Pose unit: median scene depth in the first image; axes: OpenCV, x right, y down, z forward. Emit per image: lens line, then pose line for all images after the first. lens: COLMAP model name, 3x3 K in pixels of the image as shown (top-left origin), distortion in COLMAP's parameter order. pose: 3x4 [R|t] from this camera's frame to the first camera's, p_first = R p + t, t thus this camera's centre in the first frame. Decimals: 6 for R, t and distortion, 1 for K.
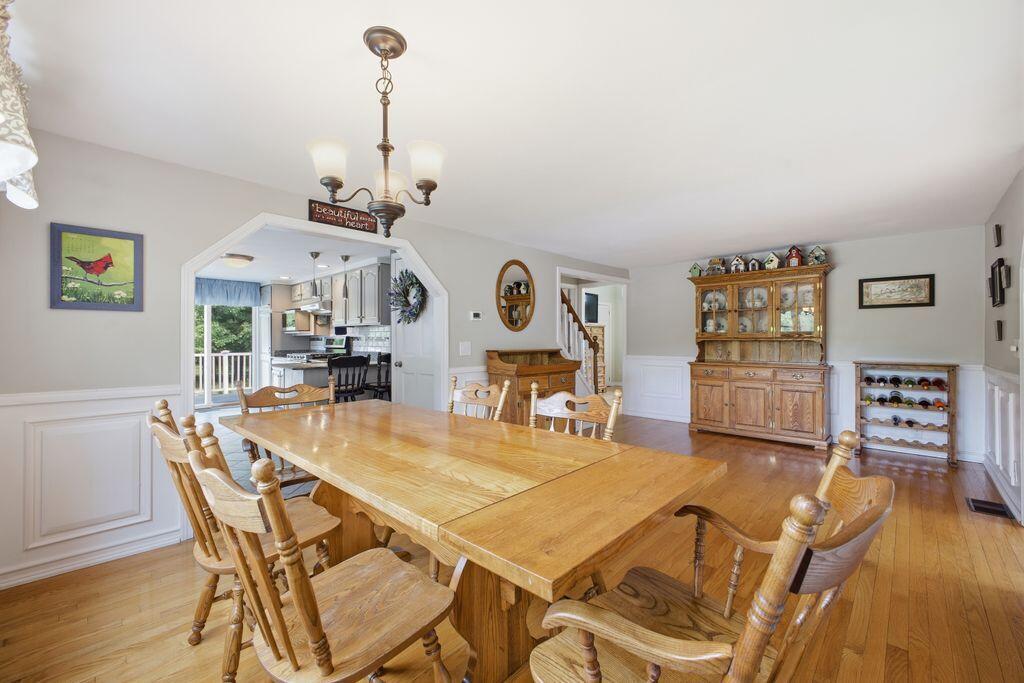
lens RADIAL K [[417.0, 0, 512.0], [0, 417.0, 341.5], [0, 0, 1]] dist [0.002563, 0.000117]
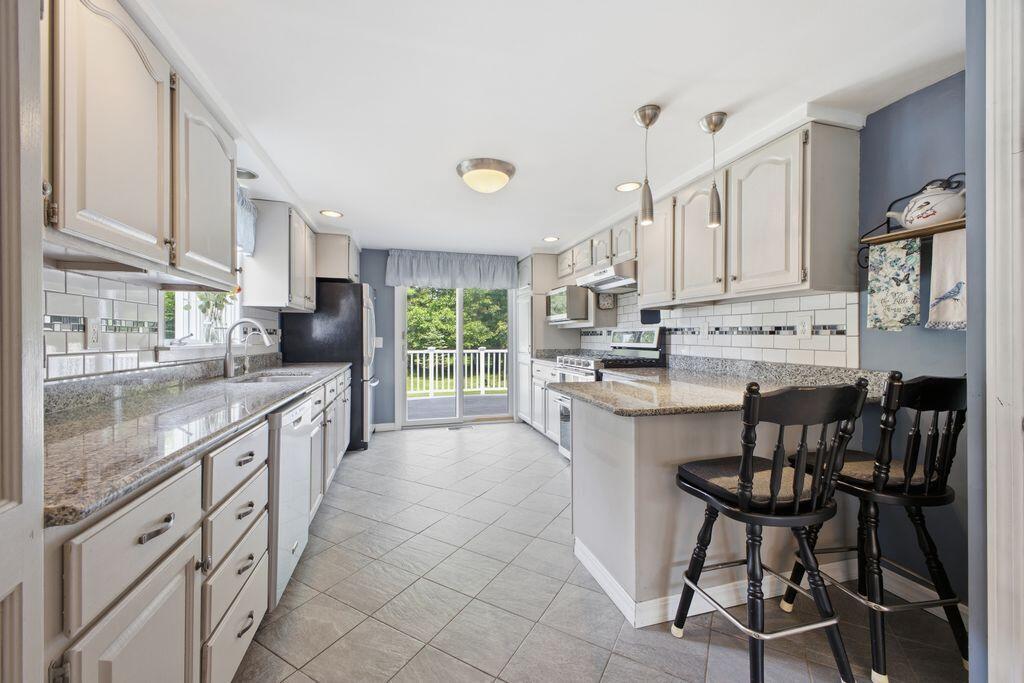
lens RADIAL K [[397.9, 0, 516.6], [0, 397.9, 336.1], [0, 0, 1]] dist [0.002298, 0.000090]
pose [[0.863634, 0.001886, -0.504115, -0.263566], [-0.005126, 0.999974, -0.005040, 0.003023], [0.504093, 0.006937, 0.863622, 0.413426]]
